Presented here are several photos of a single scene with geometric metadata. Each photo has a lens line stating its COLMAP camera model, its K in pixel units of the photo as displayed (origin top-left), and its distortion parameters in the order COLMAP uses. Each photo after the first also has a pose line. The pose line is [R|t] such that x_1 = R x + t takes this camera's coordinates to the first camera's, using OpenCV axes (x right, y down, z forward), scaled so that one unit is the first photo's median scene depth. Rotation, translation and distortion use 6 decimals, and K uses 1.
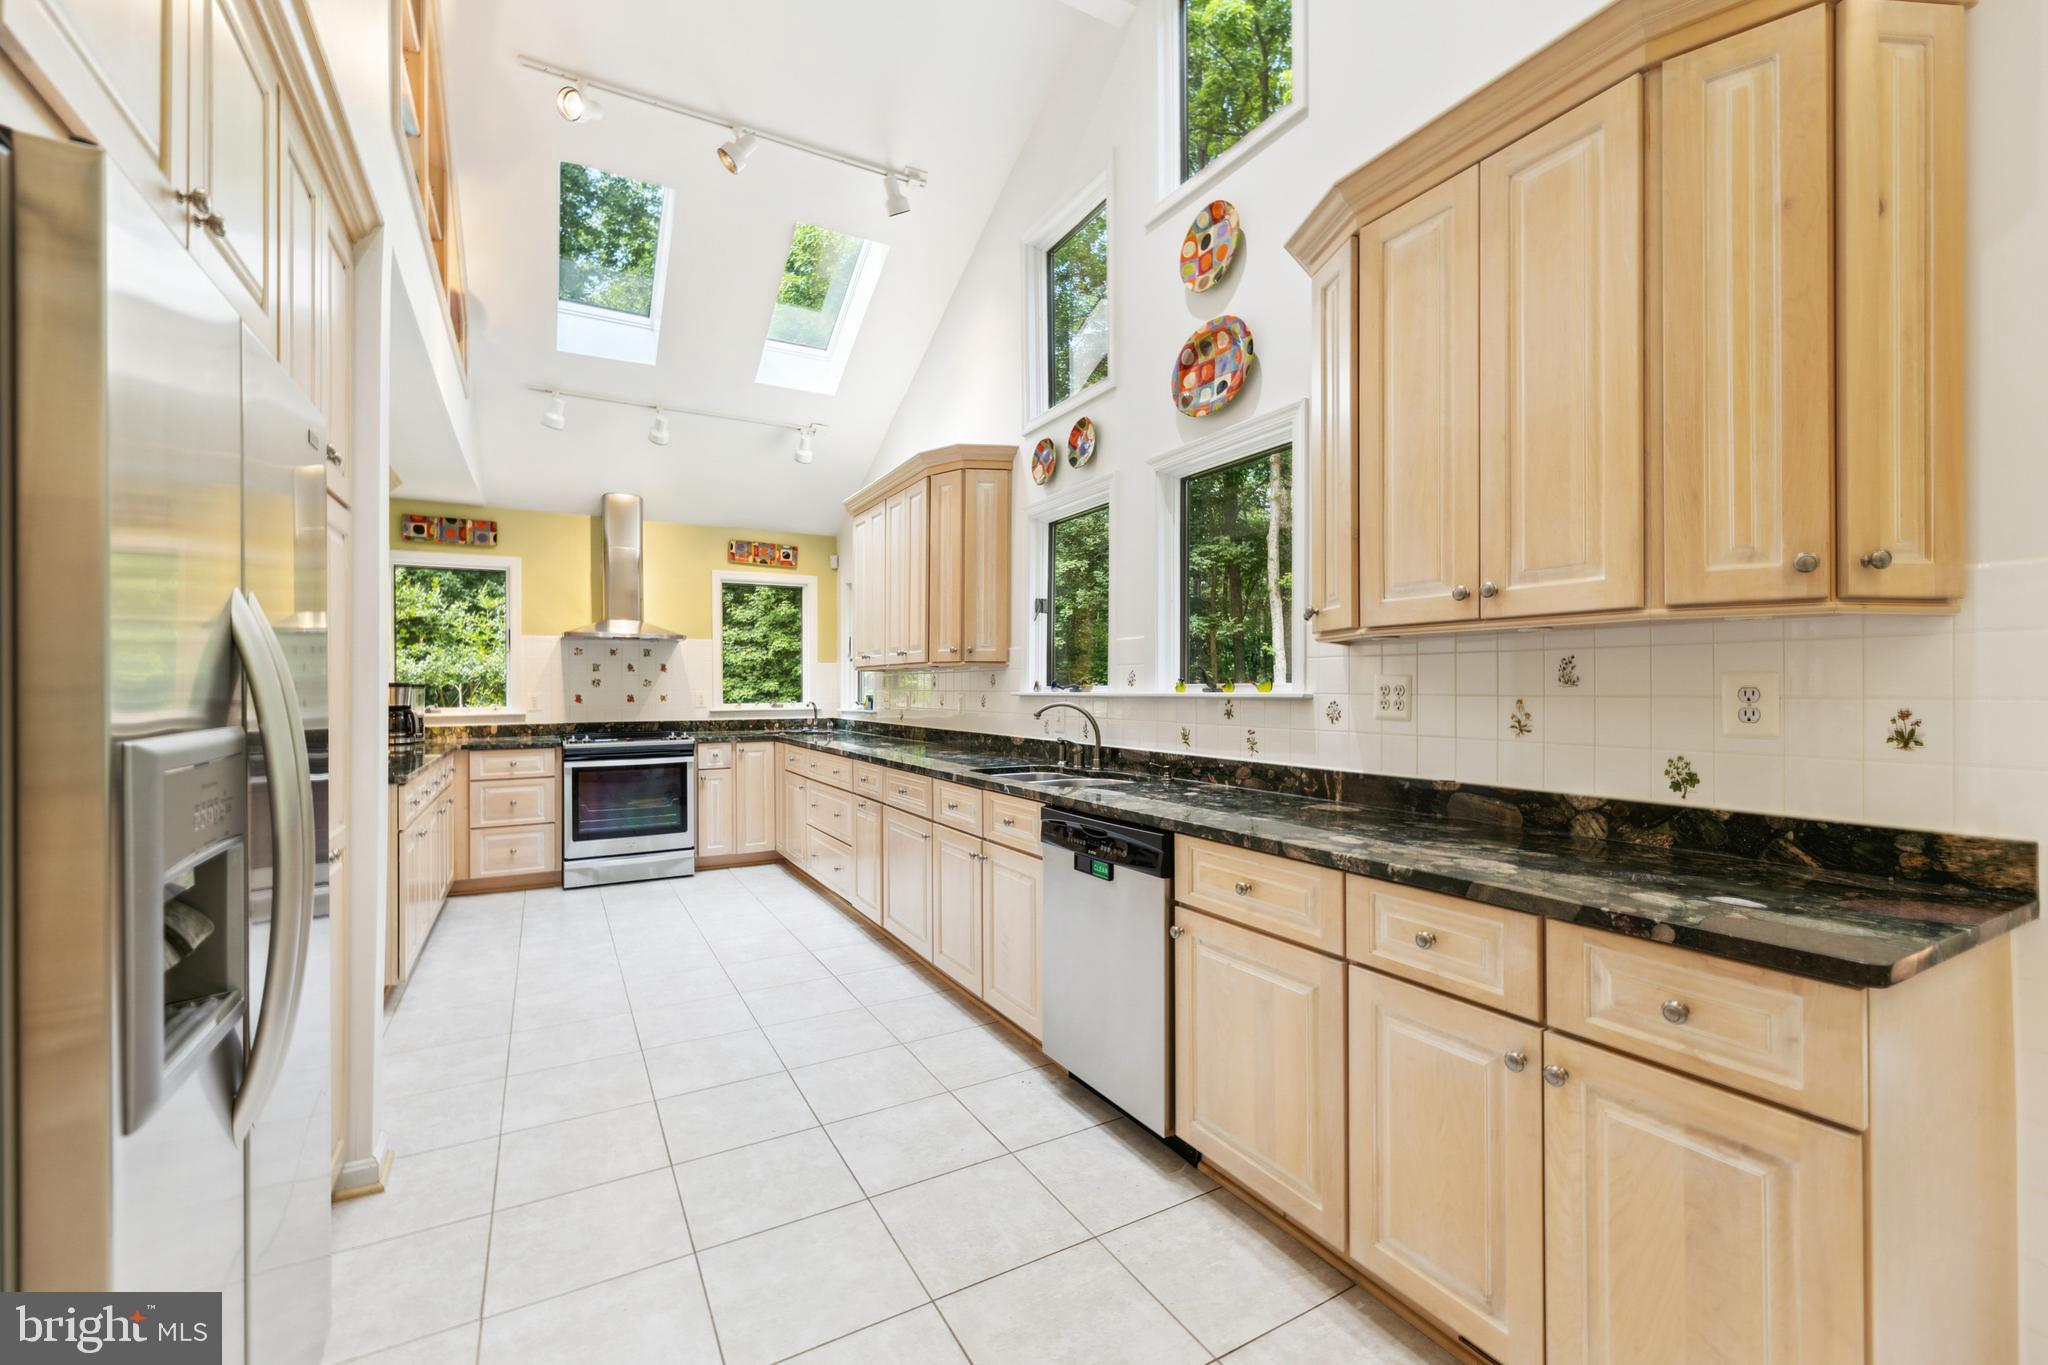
lens RADIAL K [[848.8, 0, 1013.3], [0, 848.8, 685.5], [0, 0, 1]] dist [-0.002079, -0.000093]
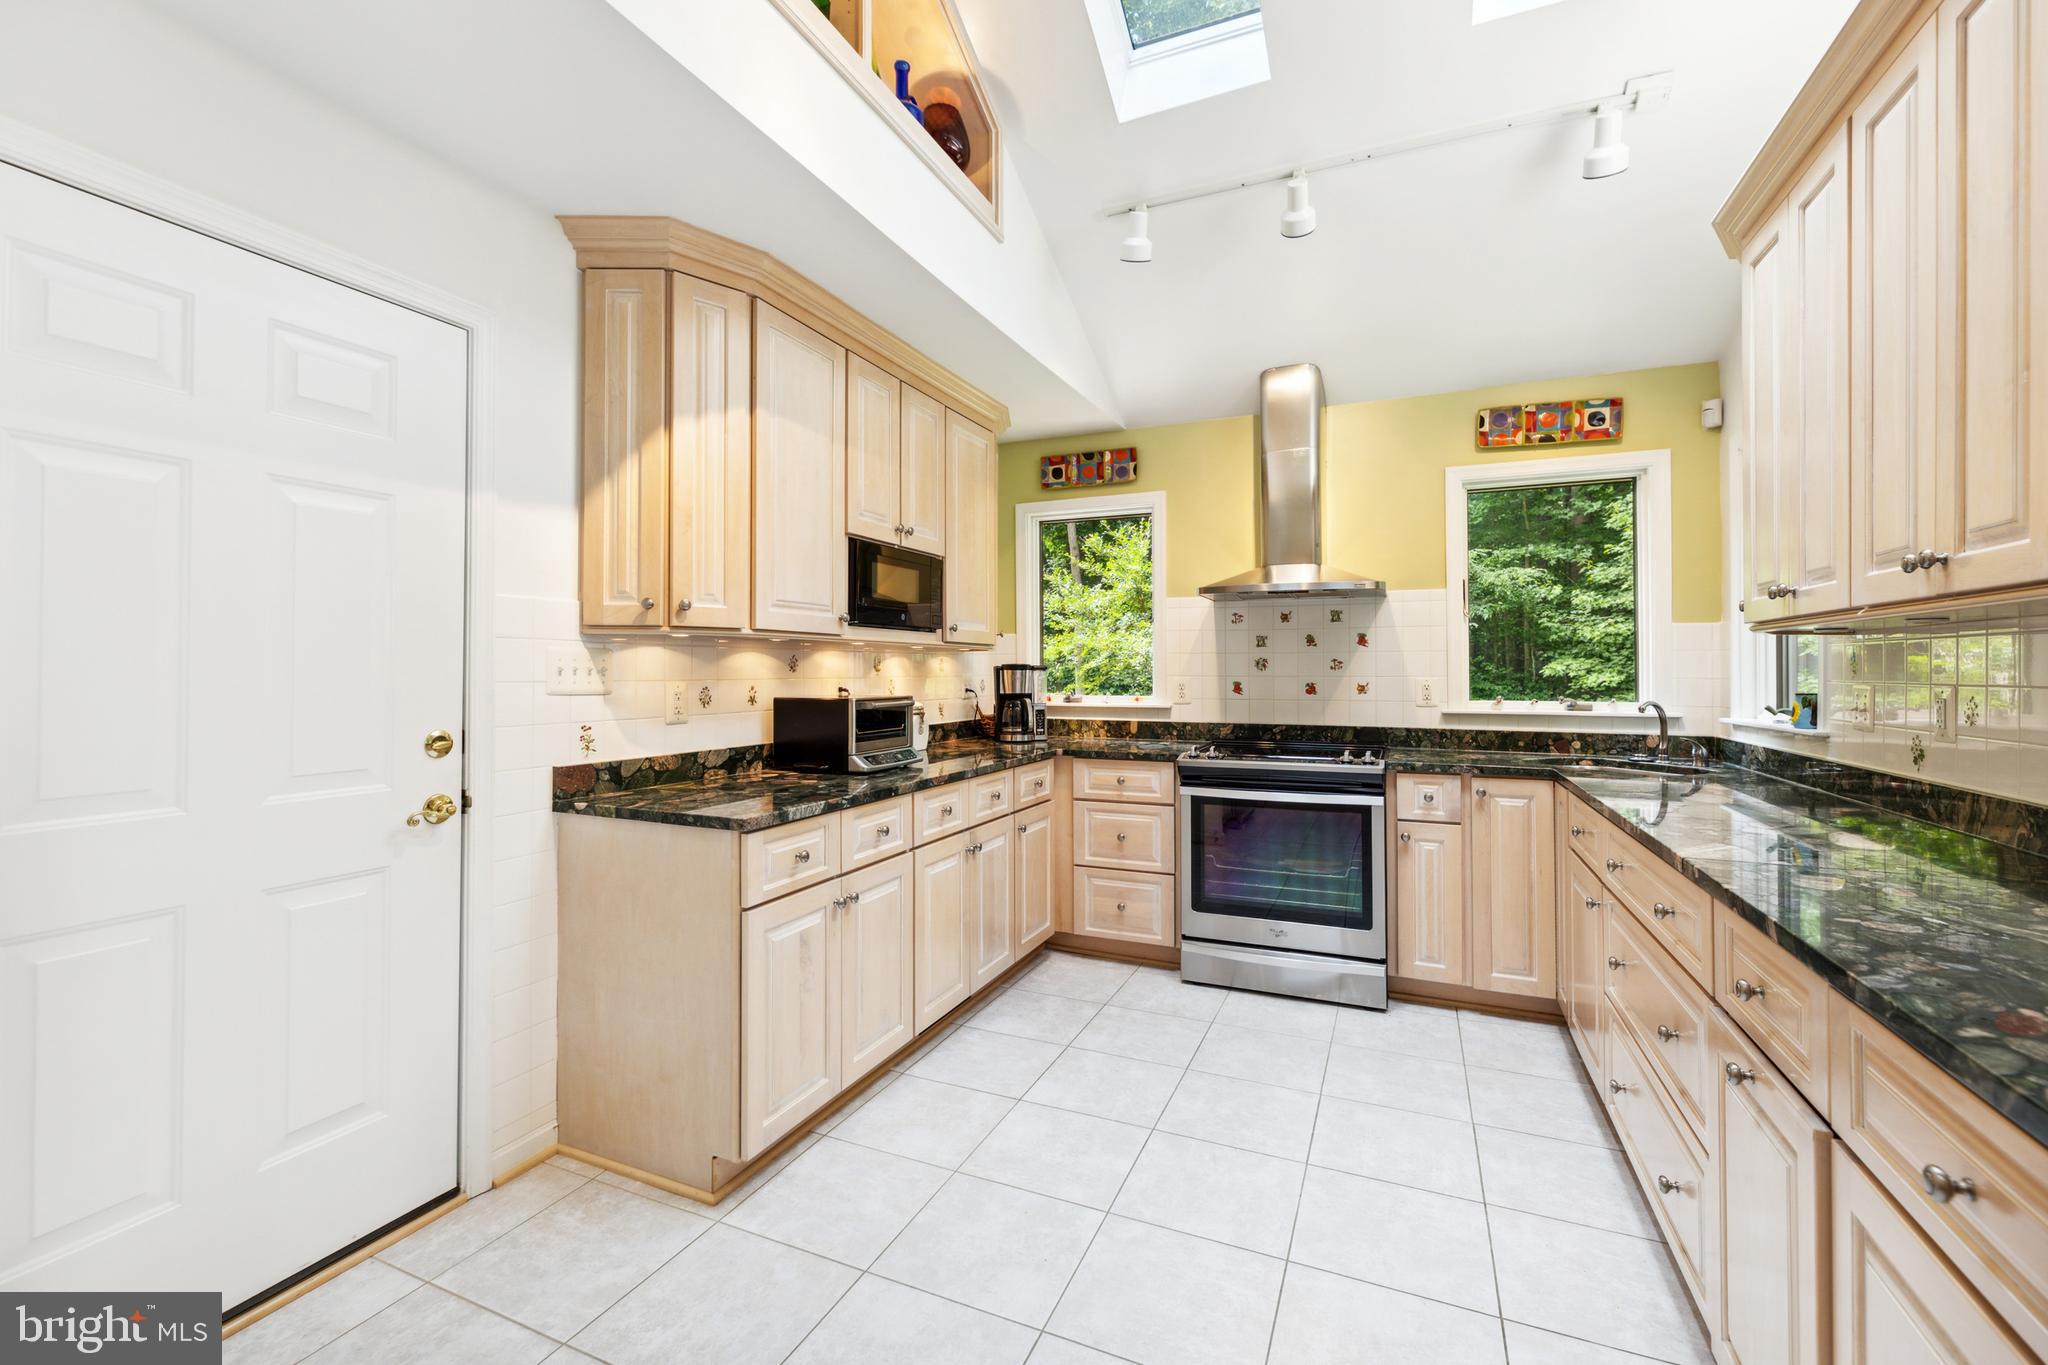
lens RADIAL K [[871.6, 0, 1015.6], [0, 871.6, 661.7], [0, 0, 1]] dist [0.000864, 0.000068]
pose [[0.603593, -0.004093, -0.797282, -0.064959], [-0.001835, 0.999977, -0.006523, -0.000263], [0.797291, 0.005400, 0.603571, 0.448422]]
